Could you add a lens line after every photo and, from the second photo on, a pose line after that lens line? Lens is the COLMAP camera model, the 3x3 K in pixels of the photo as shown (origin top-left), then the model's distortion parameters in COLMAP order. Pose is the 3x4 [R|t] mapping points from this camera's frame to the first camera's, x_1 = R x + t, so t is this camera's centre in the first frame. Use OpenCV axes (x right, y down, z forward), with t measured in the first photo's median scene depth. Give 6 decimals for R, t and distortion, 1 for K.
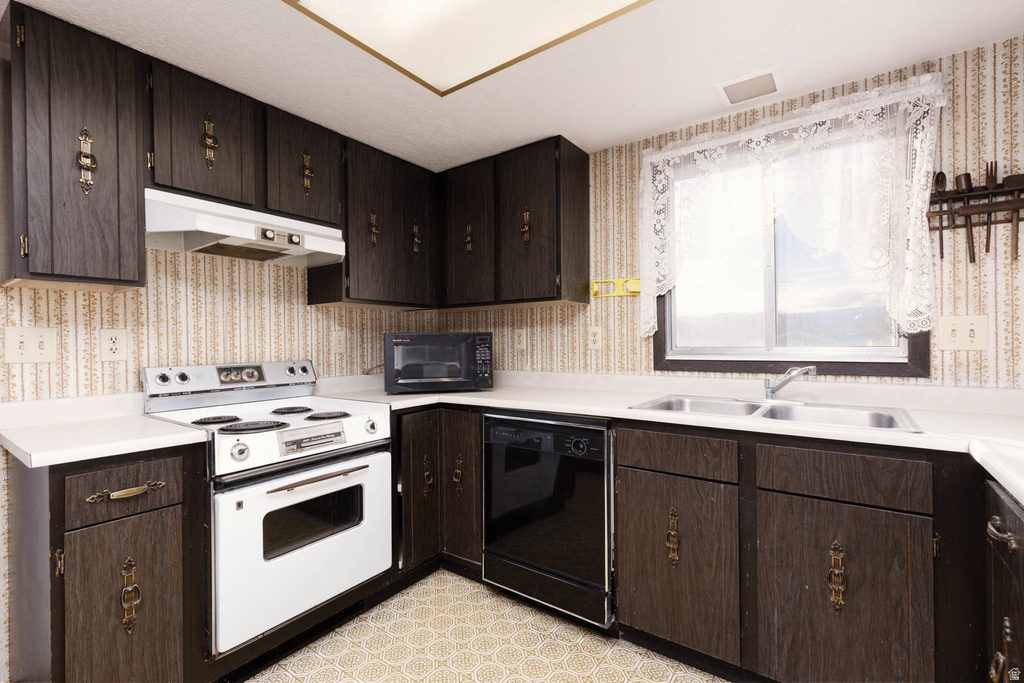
lens RADIAL K [[458.9, 0, 510.7], [0, 458.9, 342.6], [0, 0, 1]] dist [0.006303, -0.001536]
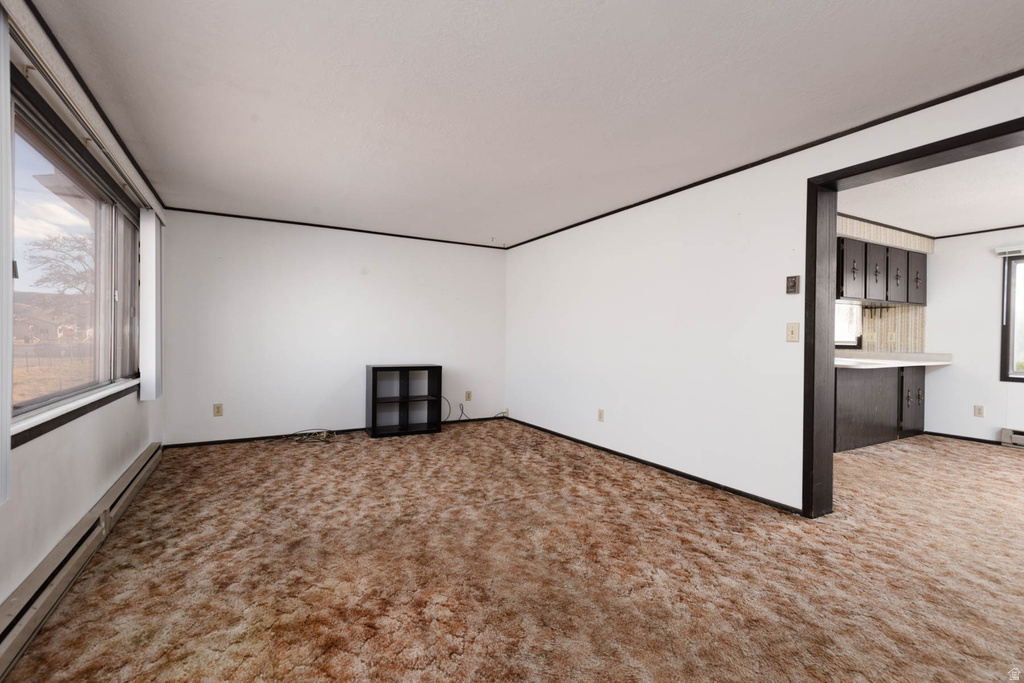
lens RADIAL K [[458.9, 0, 494.5], [0, 458.9, 343.3], [0, 0, 1]] dist [0.006303, -0.001536]
pose [[0.905155, 0.026782, -0.424236, -0.133331], [-0.021233, 0.999616, 0.017802, 0.020783], [0.424550, -0.007106, 0.905377, -2.976527]]
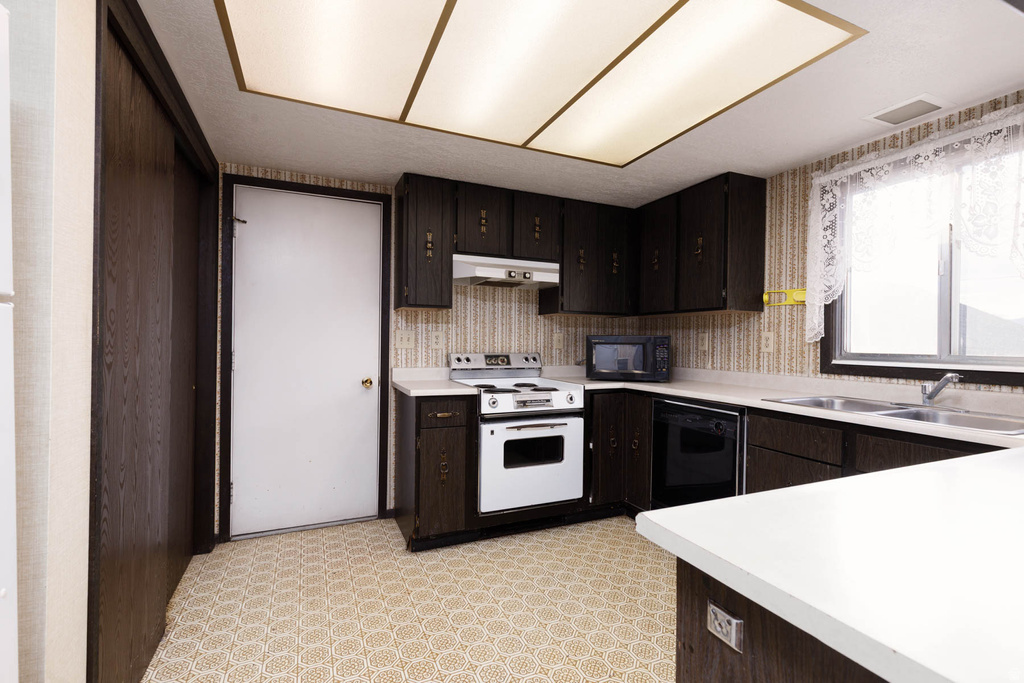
lens RADIAL K [[458.9, 0, 508.9], [0, 458.9, 342.8], [0, 0, 1]] dist [0.006303, -0.001536]
pose [[0.862053, 0.023572, -0.506270, 0.258304], [-0.021508, 0.999719, 0.009925, -0.007491], [0.506361, 0.002333, 0.862318, -0.360619]]
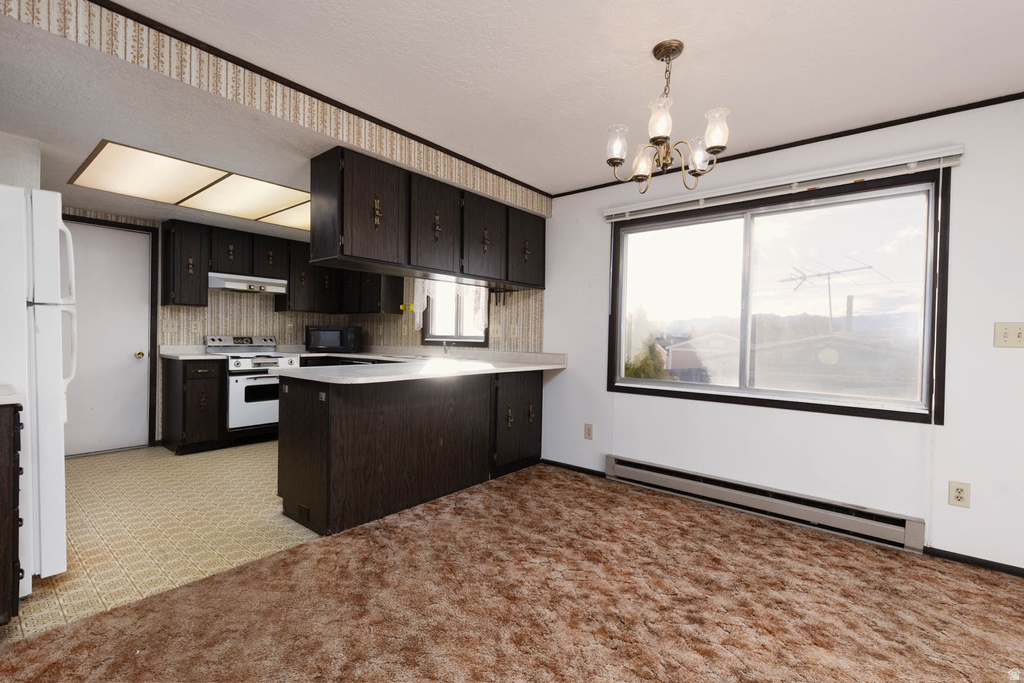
lens RADIAL K [[458.9, 0, 511.8], [0, 458.9, 341.8], [0, 0, 1]] dist [0.006303, -0.001536]
pose [[0.997792, 0.030432, -0.059034, 1.015482], [-0.029790, 0.999487, 0.011719, 0.004746], [0.059361, -0.009935, 0.998187, -1.397799]]
